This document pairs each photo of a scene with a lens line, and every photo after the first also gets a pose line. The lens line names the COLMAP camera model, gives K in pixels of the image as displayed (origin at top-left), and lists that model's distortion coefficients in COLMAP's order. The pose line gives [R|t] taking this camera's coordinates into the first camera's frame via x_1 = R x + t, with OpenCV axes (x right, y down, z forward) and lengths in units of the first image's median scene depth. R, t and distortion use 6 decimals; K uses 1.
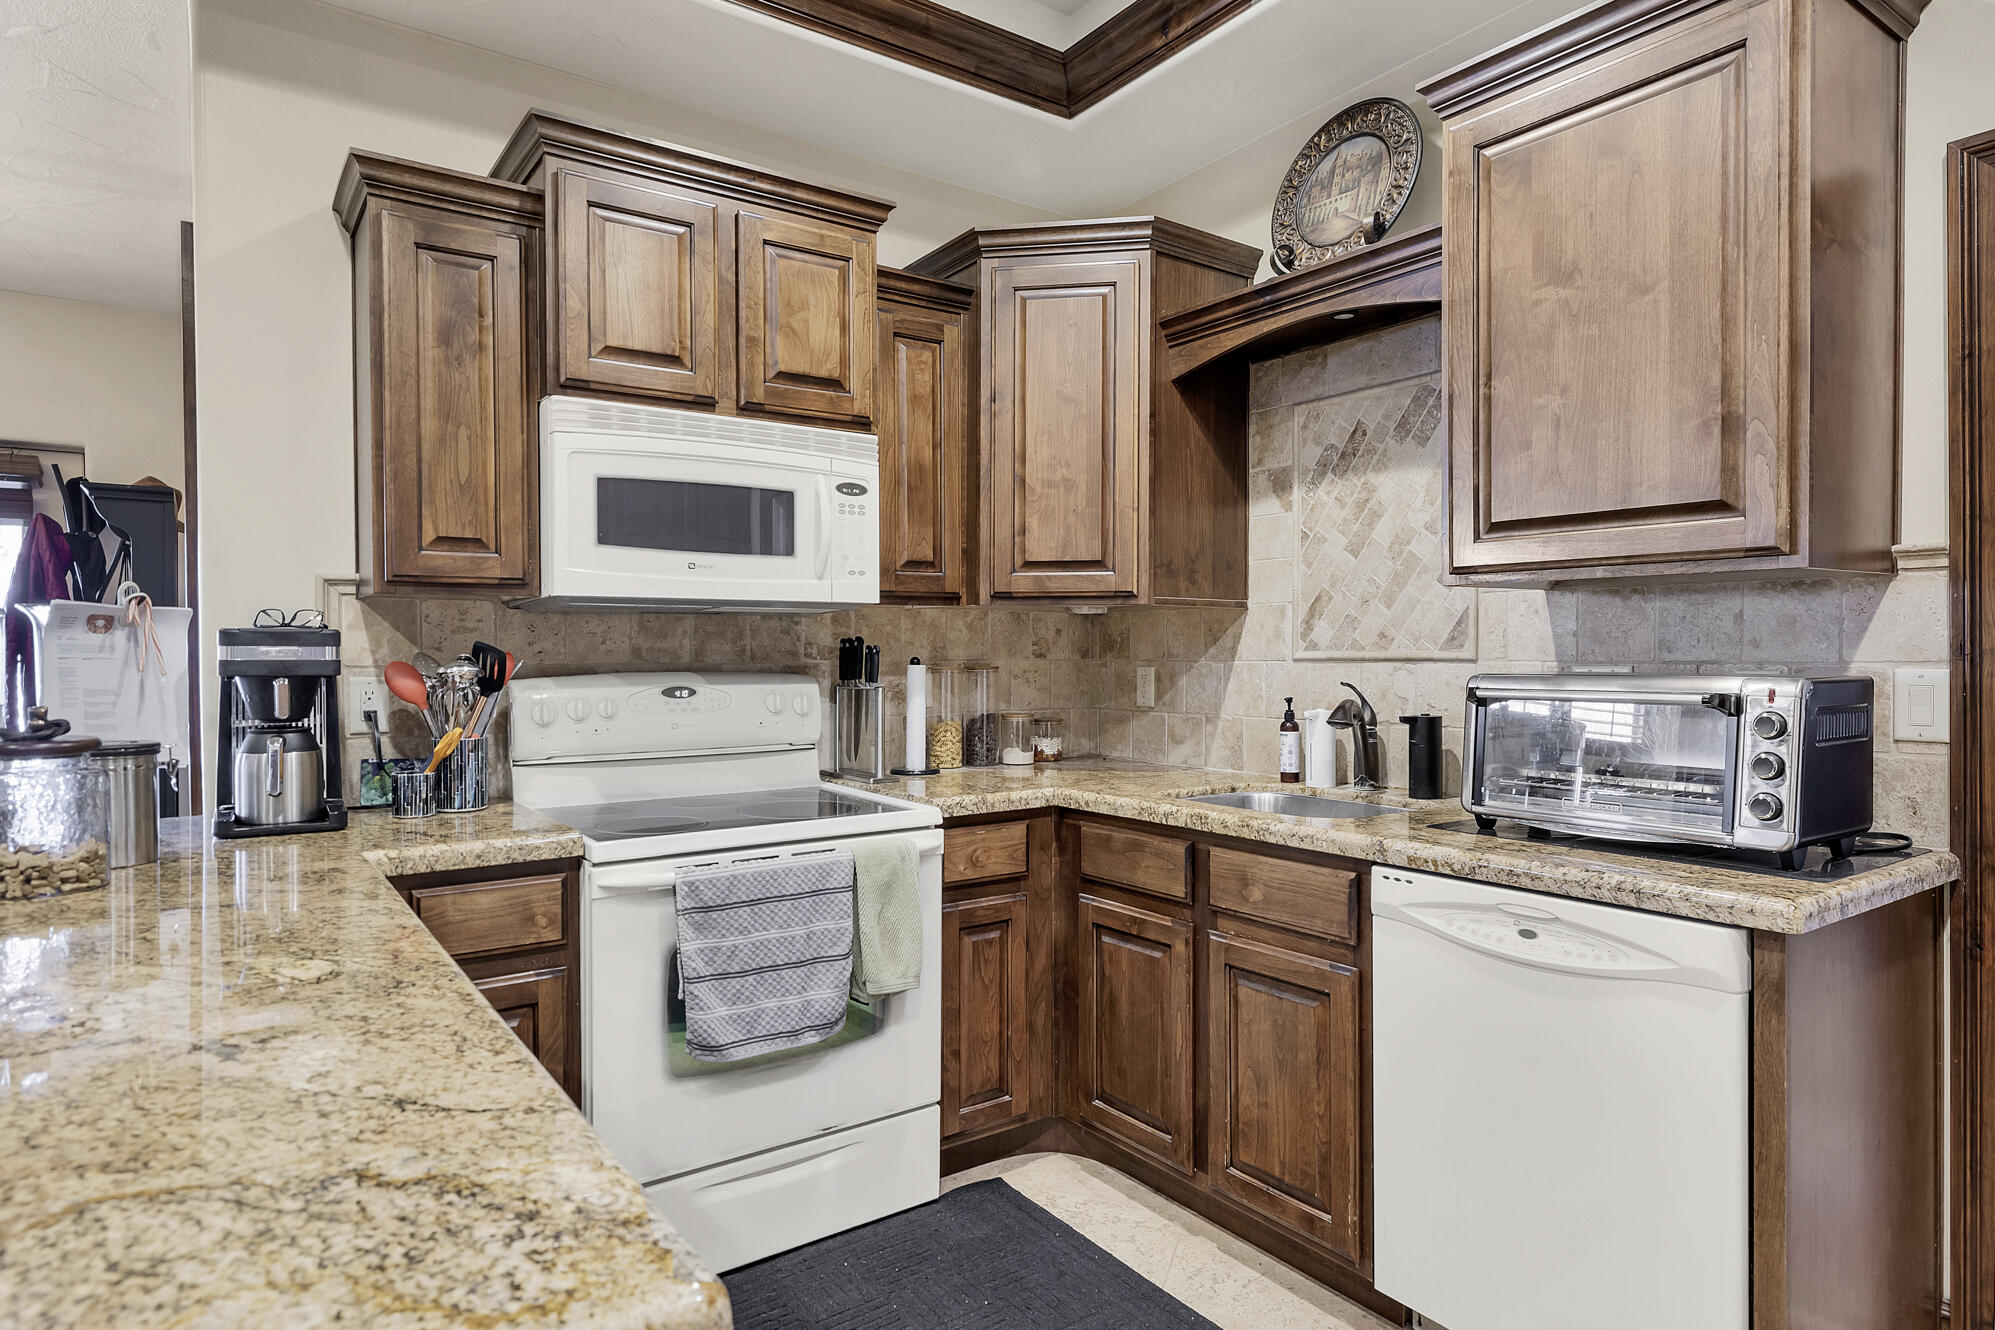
lens RADIAL K [[1142.1, 0, 1007.3], [0, 1142.1, 664.8], [0, 0, 1]] dist [0.008931, 0.002325]
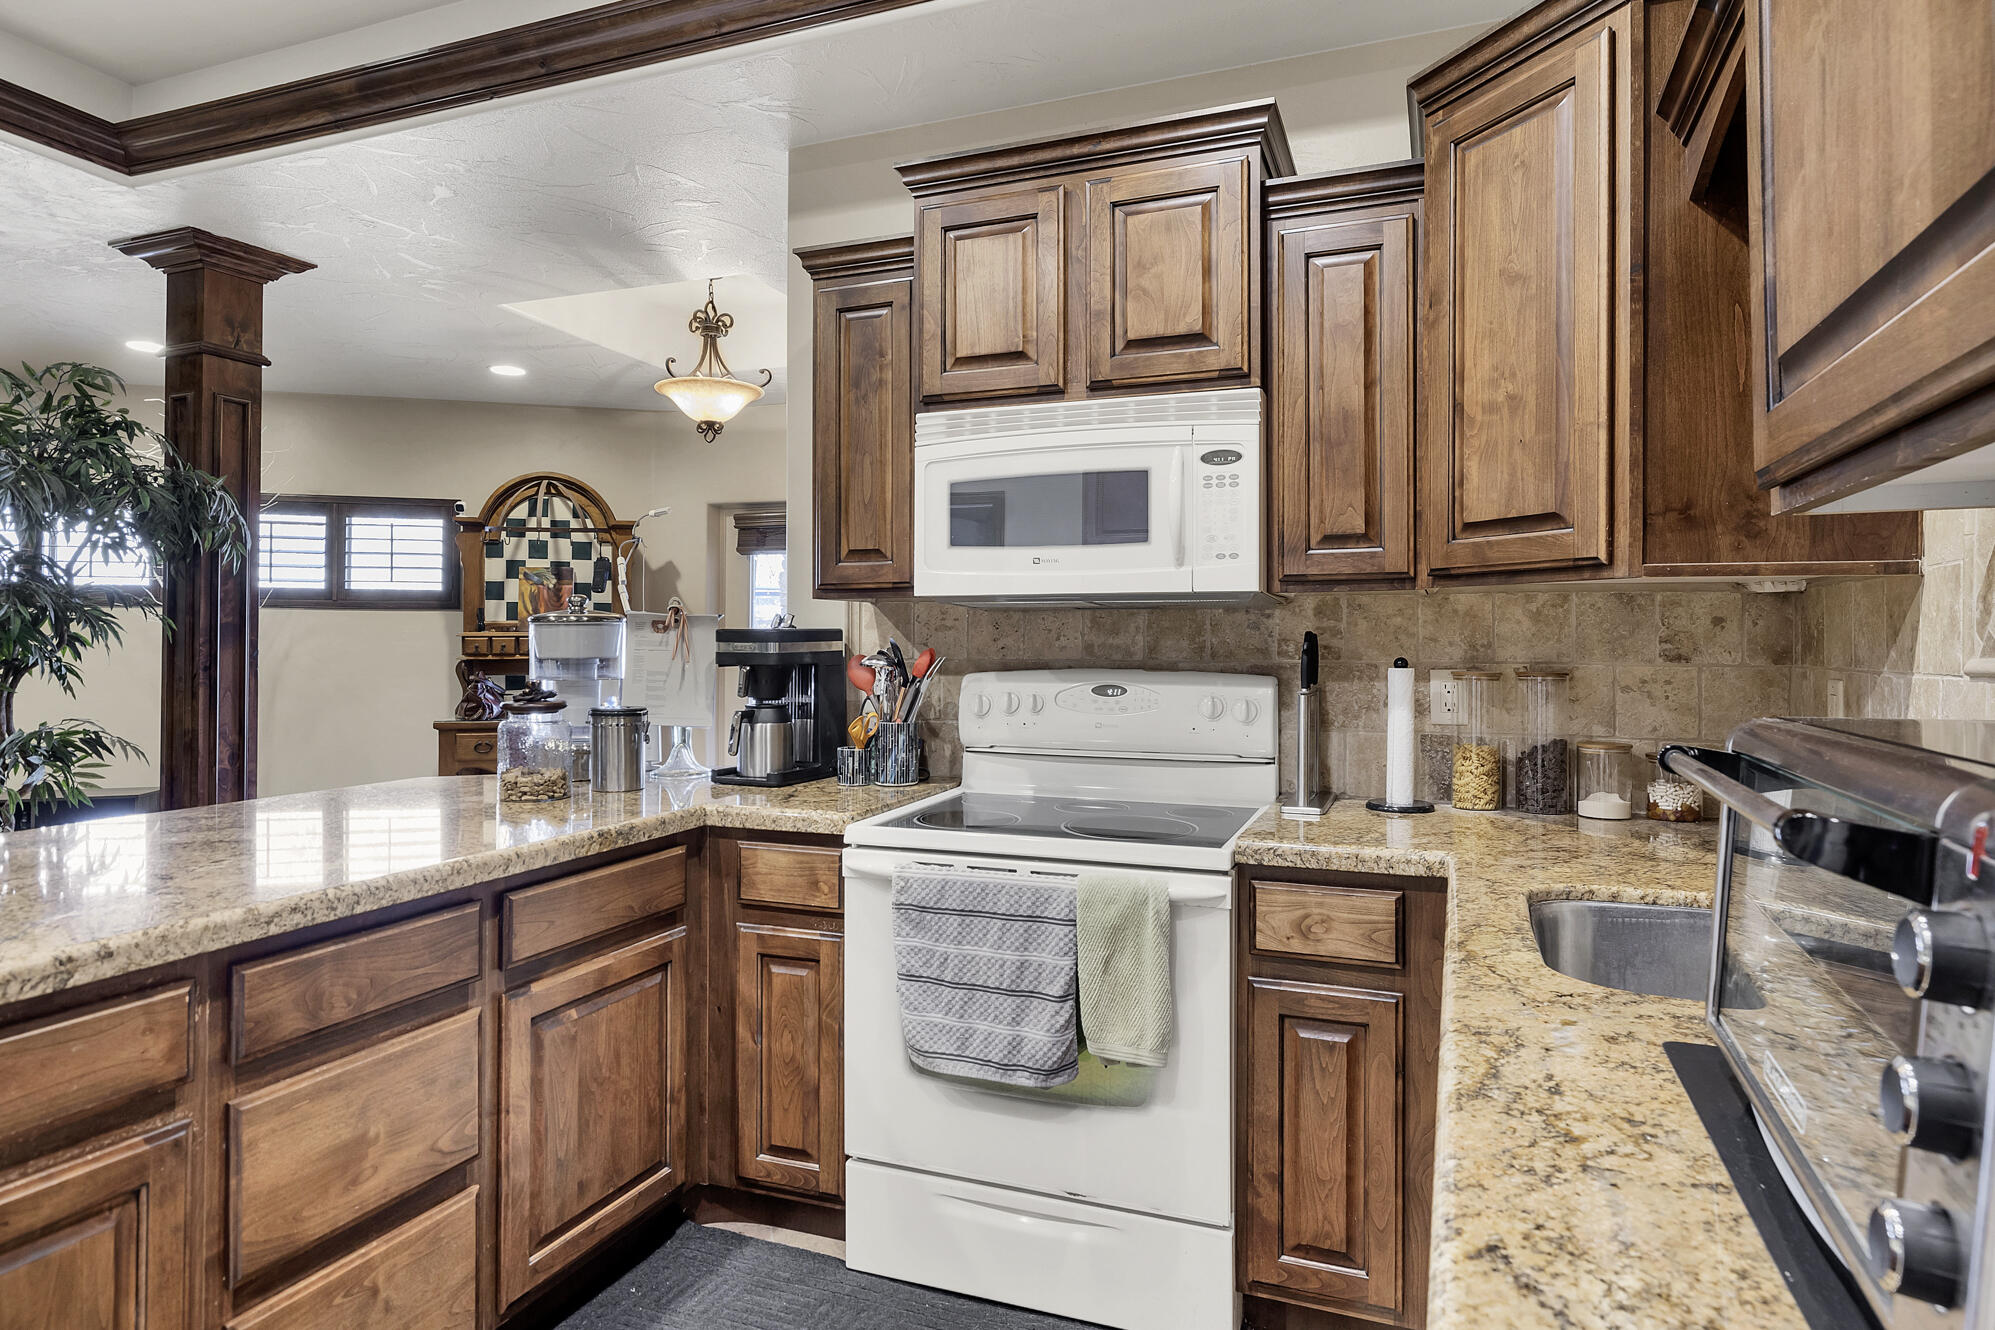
lens RADIAL K [[1142.1, 0, 1013.8], [0, 1142.1, 627.5], [0, 0, 1]] dist [0.008931, 0.002325]
pose [[0.543029, -0.007355, -0.839682, 0.486346], [-0.014986, 0.999717, -0.018448, -0.010181], [0.839580, 0.022602, 0.542765, 0.414677]]
